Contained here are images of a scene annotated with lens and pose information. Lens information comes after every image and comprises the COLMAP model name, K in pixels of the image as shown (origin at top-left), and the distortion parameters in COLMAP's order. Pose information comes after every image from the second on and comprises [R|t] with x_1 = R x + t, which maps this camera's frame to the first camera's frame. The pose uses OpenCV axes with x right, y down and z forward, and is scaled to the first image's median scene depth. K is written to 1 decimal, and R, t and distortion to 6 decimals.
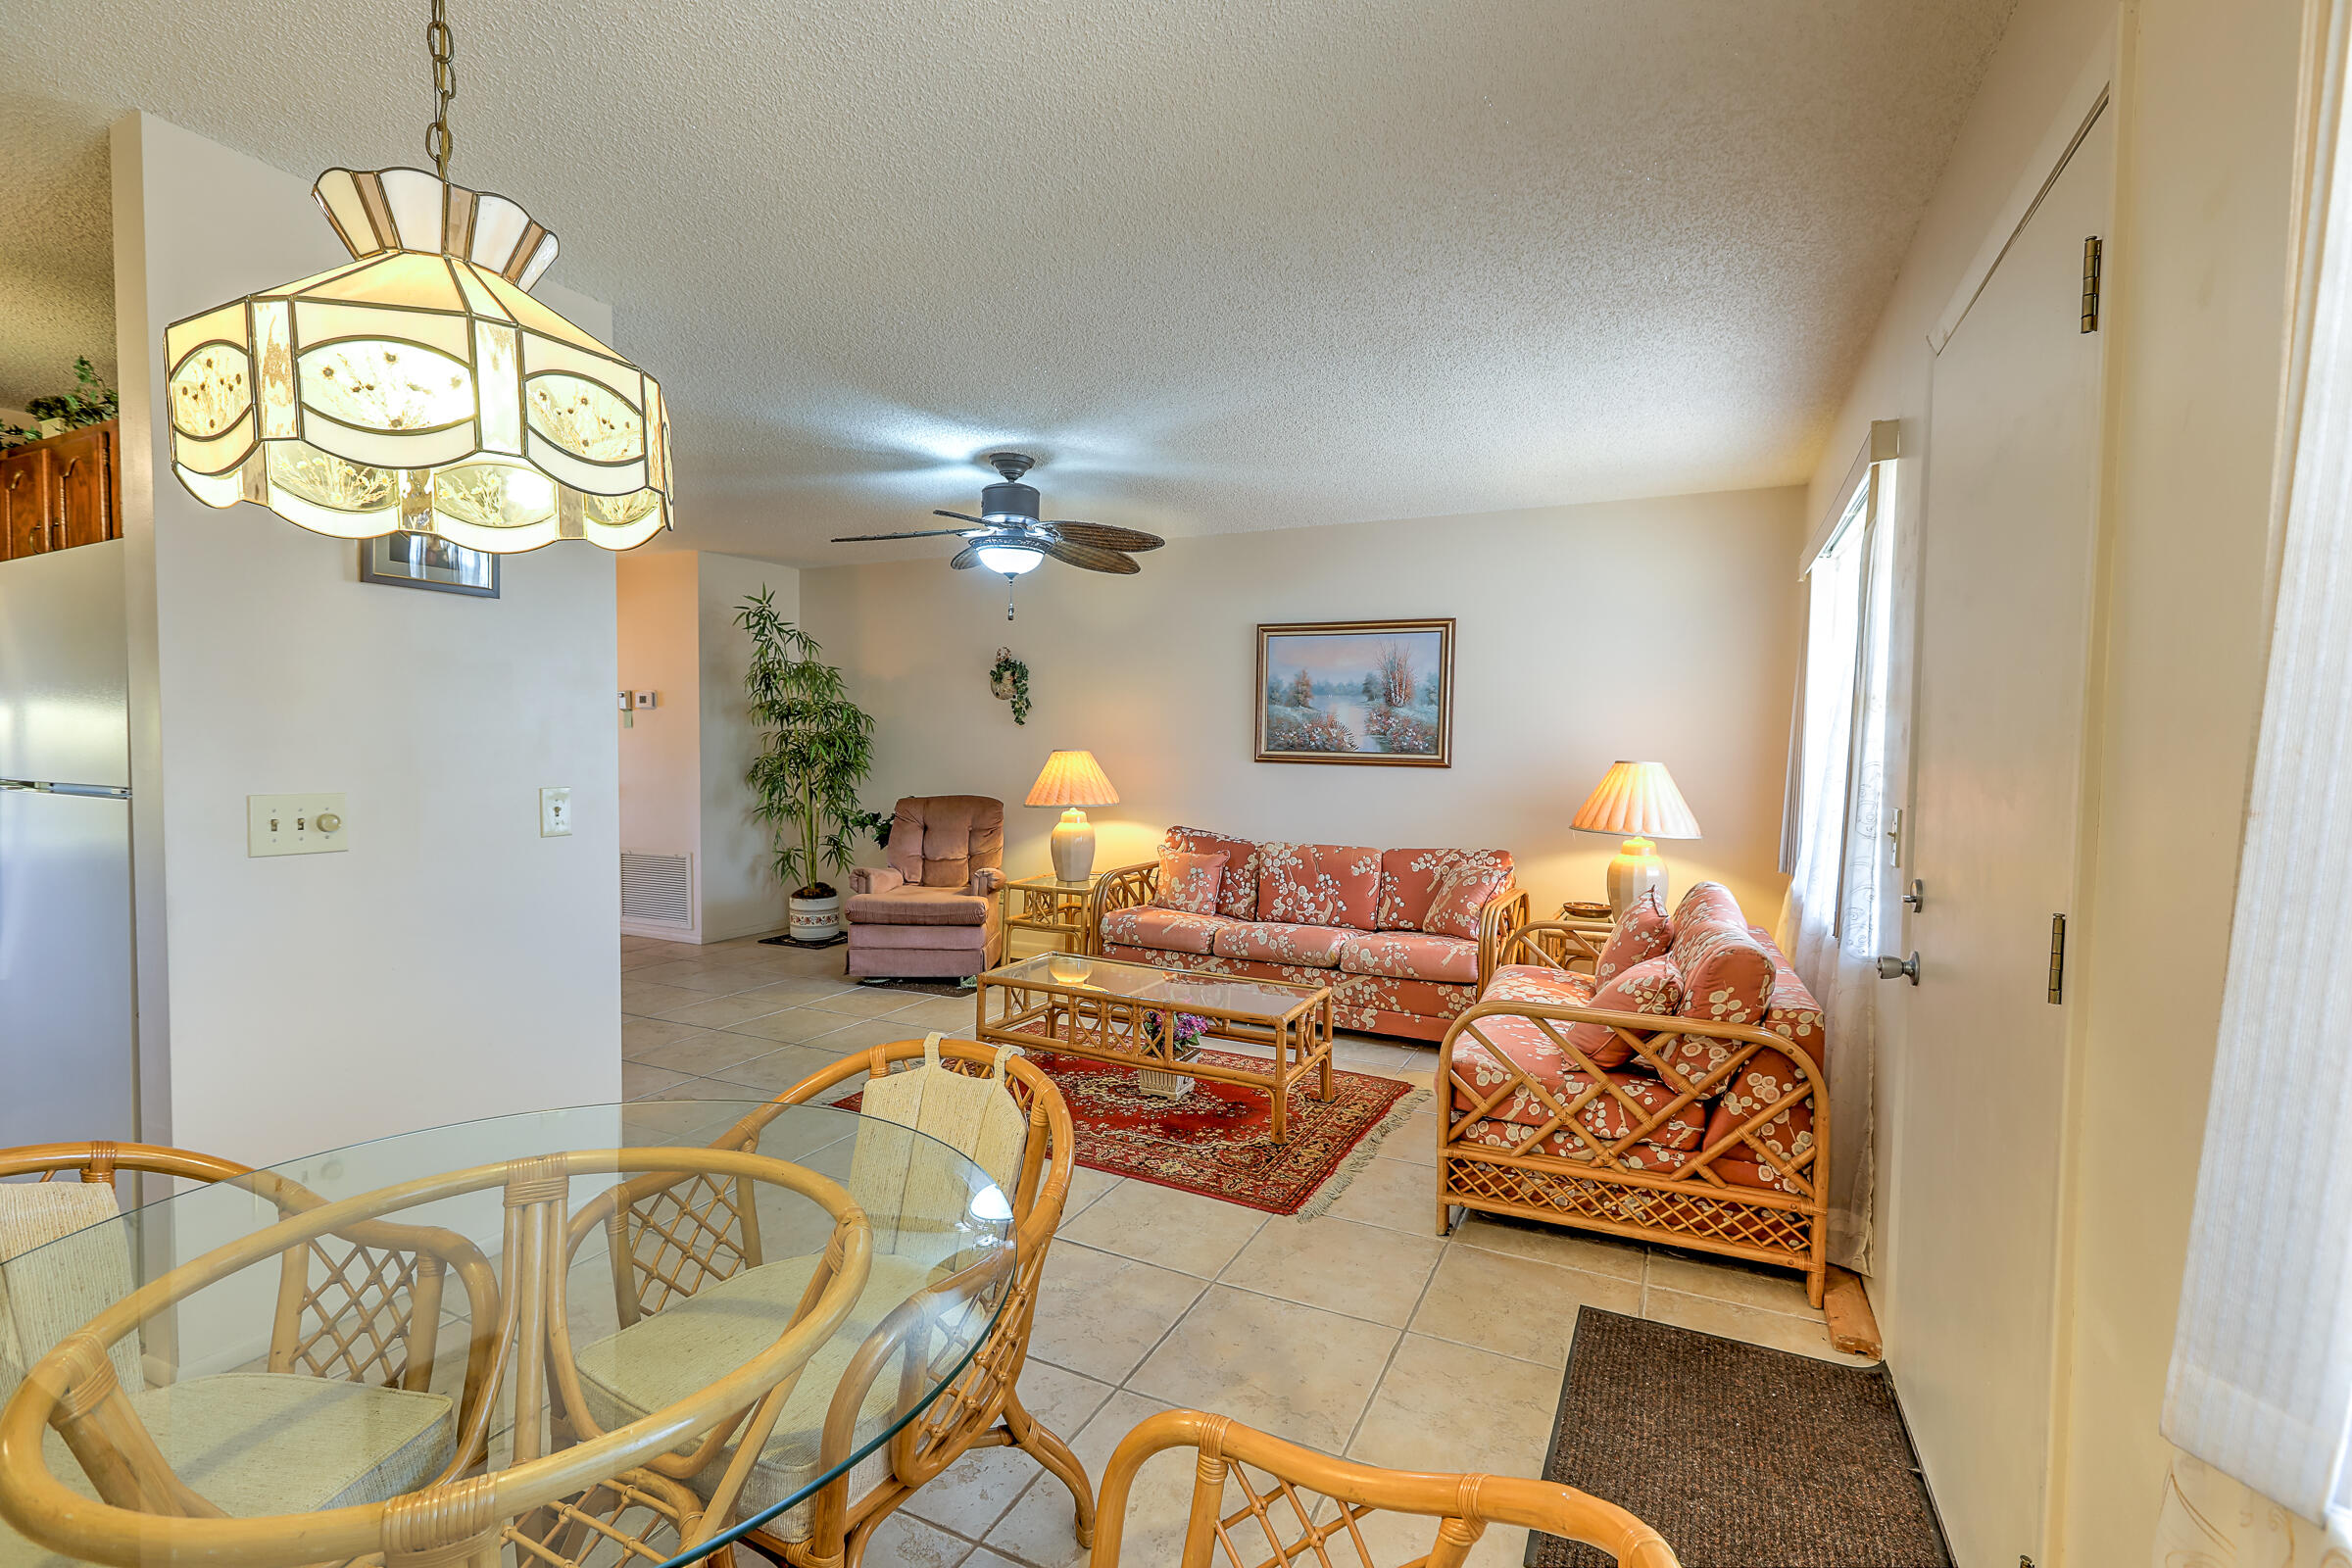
lens RADIAL K [[1040.0, 0, 1186.2], [0, 1040.0, 788.7], [0, 0, 1]] dist [0.000238, 0.000169]
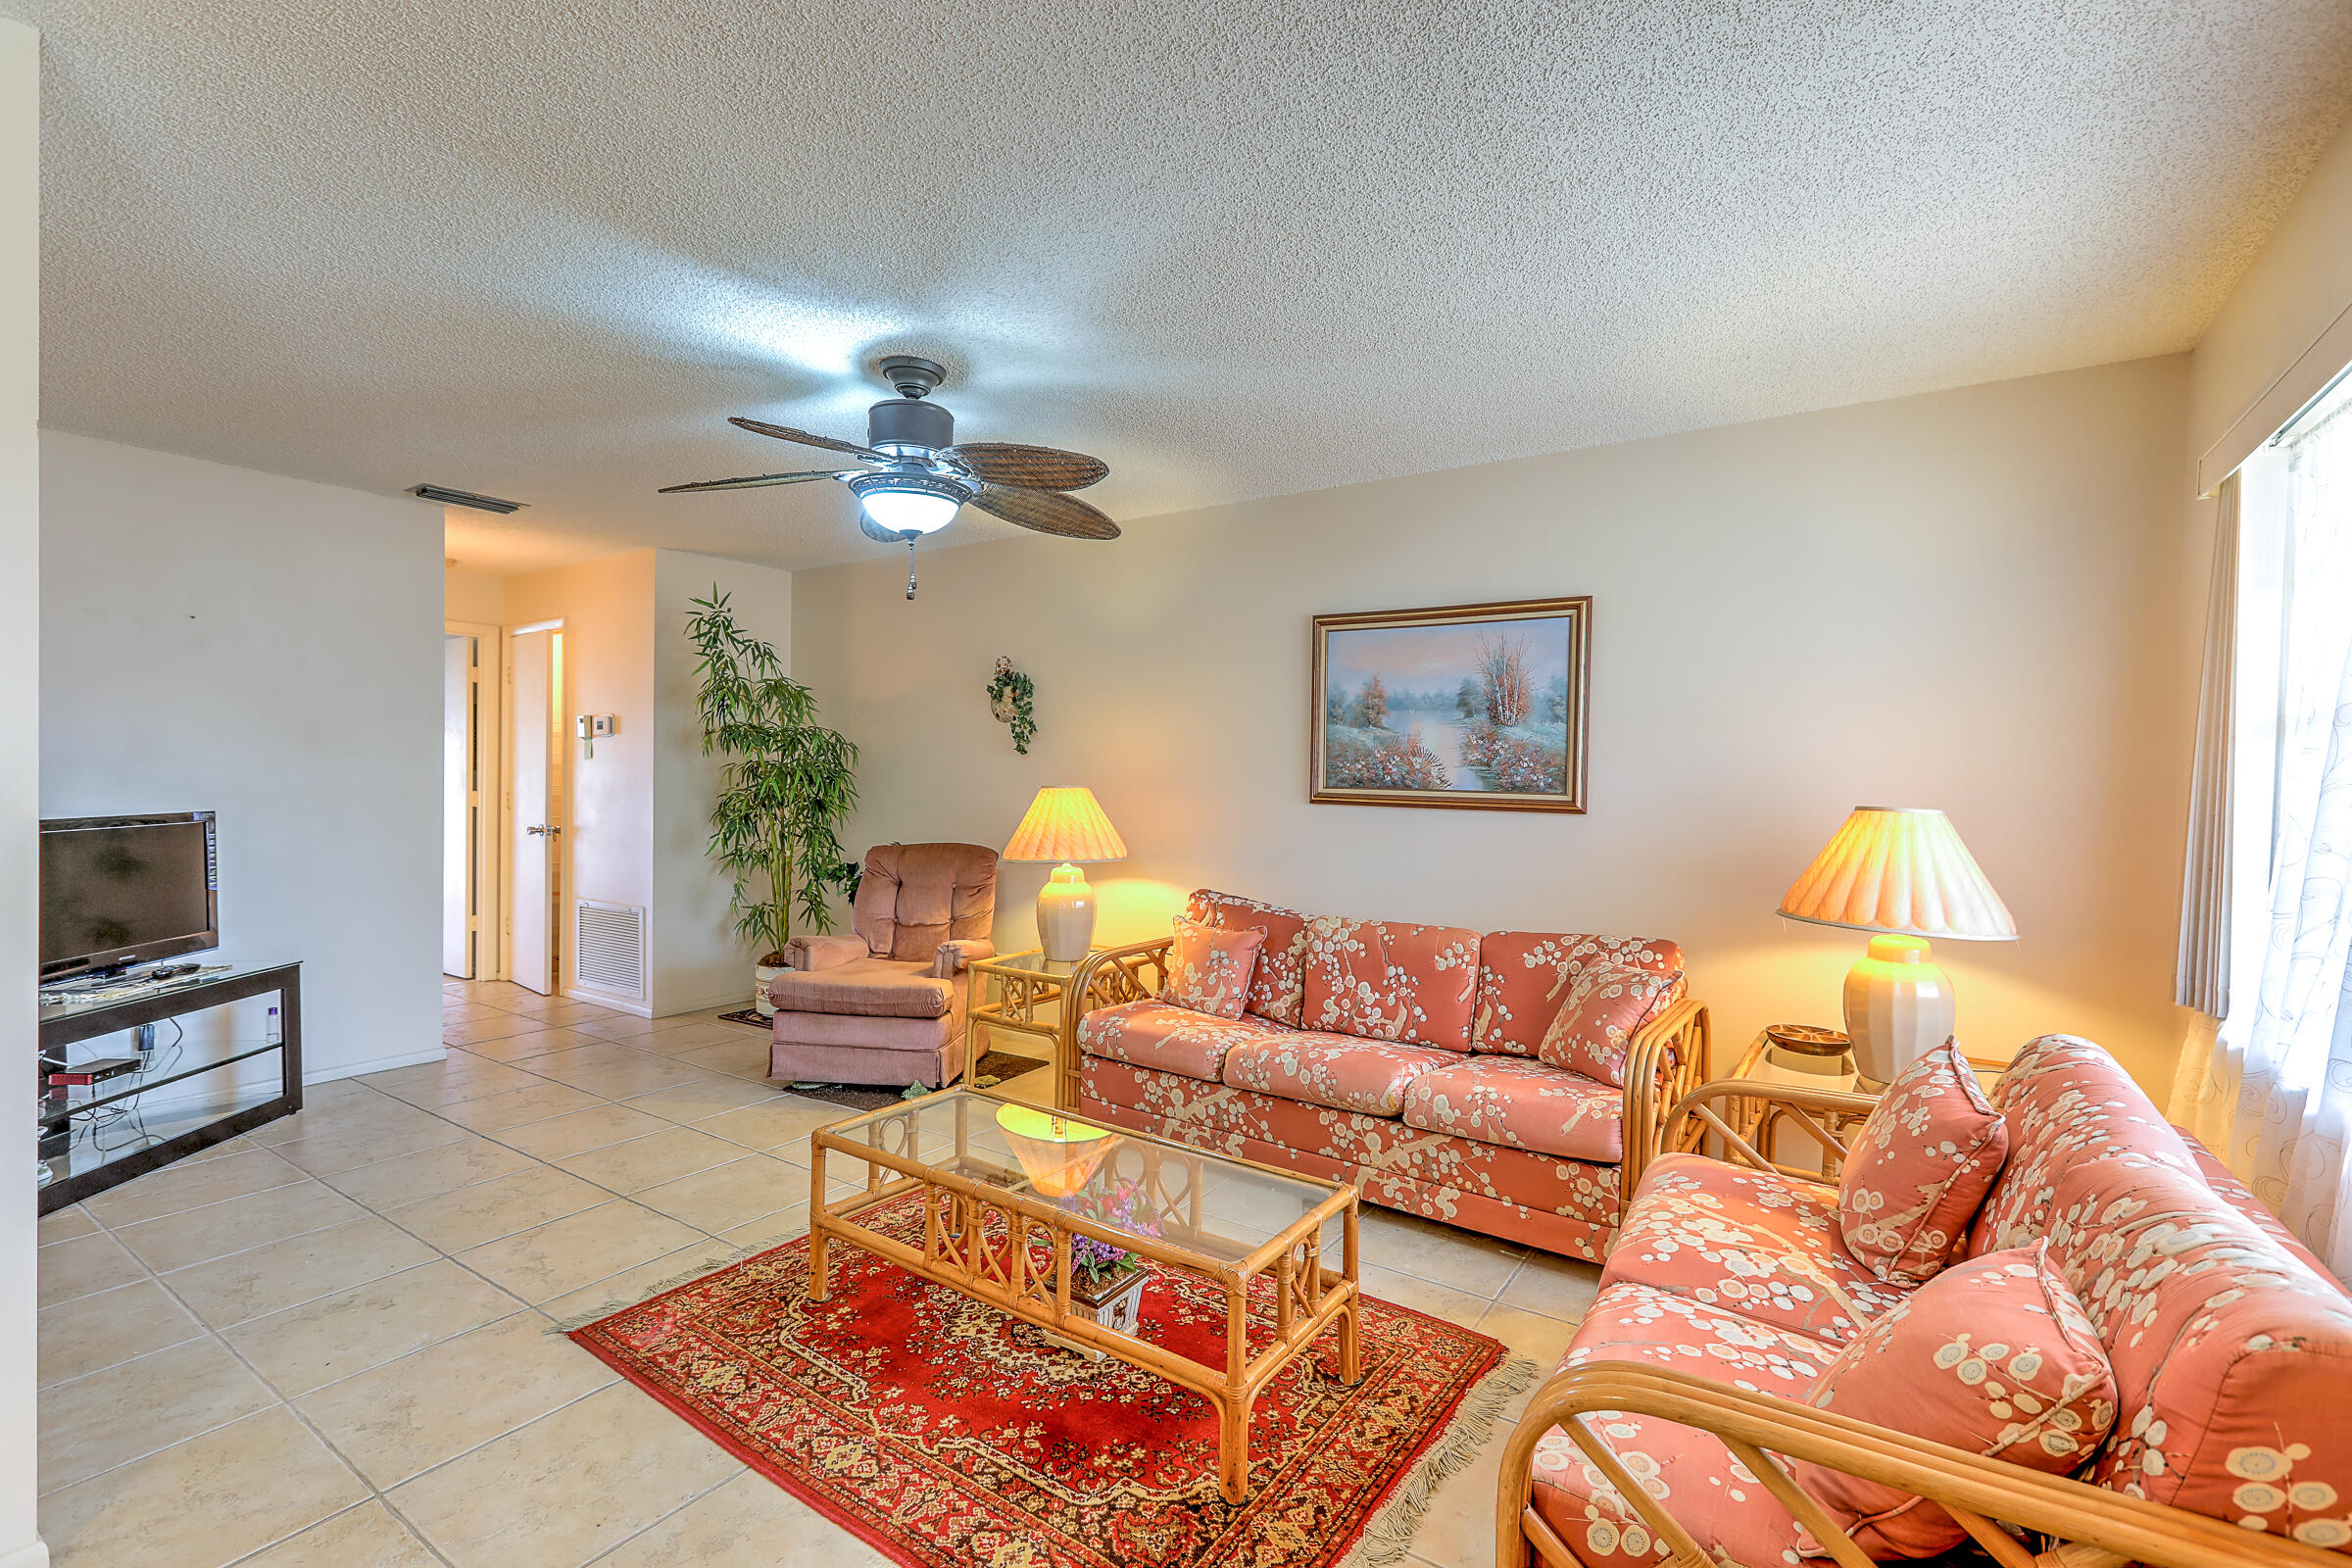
lens RADIAL K [[1050.8, 0, 1182.7], [0, 1050.8, 791.5], [0, 0, 1]] dist [-0.000350, 0.000796]
pose [[0.989543, 0.002981, -0.144209, 0.091971], [-0.007460, 0.999506, -0.030527, -0.011794], [0.144047, 0.031284, 0.989076, 0.279216]]
